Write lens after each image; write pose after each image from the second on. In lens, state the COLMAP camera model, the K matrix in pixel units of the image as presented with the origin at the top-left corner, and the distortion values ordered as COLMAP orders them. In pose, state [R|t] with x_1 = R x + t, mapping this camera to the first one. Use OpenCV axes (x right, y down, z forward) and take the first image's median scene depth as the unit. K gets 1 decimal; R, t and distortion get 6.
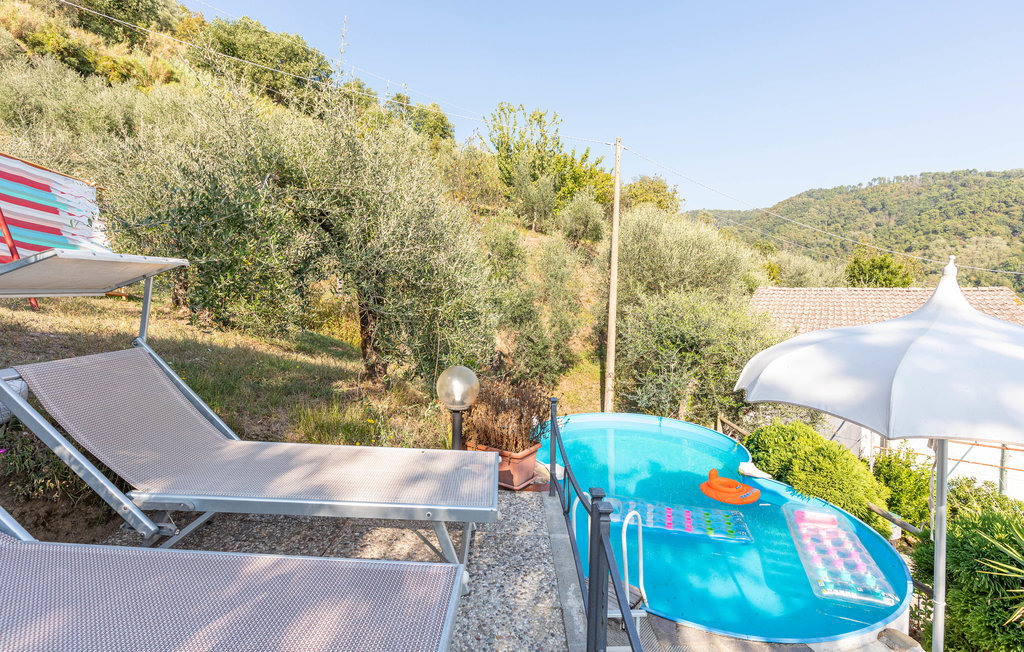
lens RADIAL K [[456.7, 0, 512.0], [0, 456.7, 310.3], [0, 0, 1]] dist [0.003092, 0.000148]
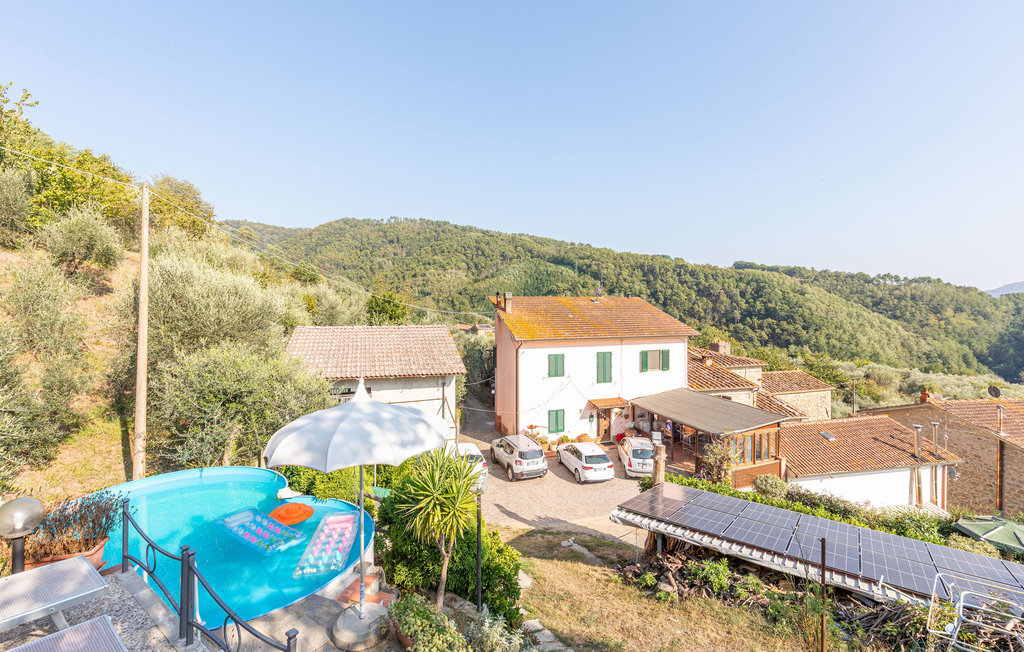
lens RADIAL K [[456.7, 0, 512.0], [0, 456.7, 310.3], [0, 0, 1]] dist [0.003092, 0.000148]
pose [[0.605075, -0.007674, 0.796131, -0.035834], [0.035432, 0.999222, -0.017297, -0.037600], [-0.795380, 0.038675, 0.604877, -0.094421]]
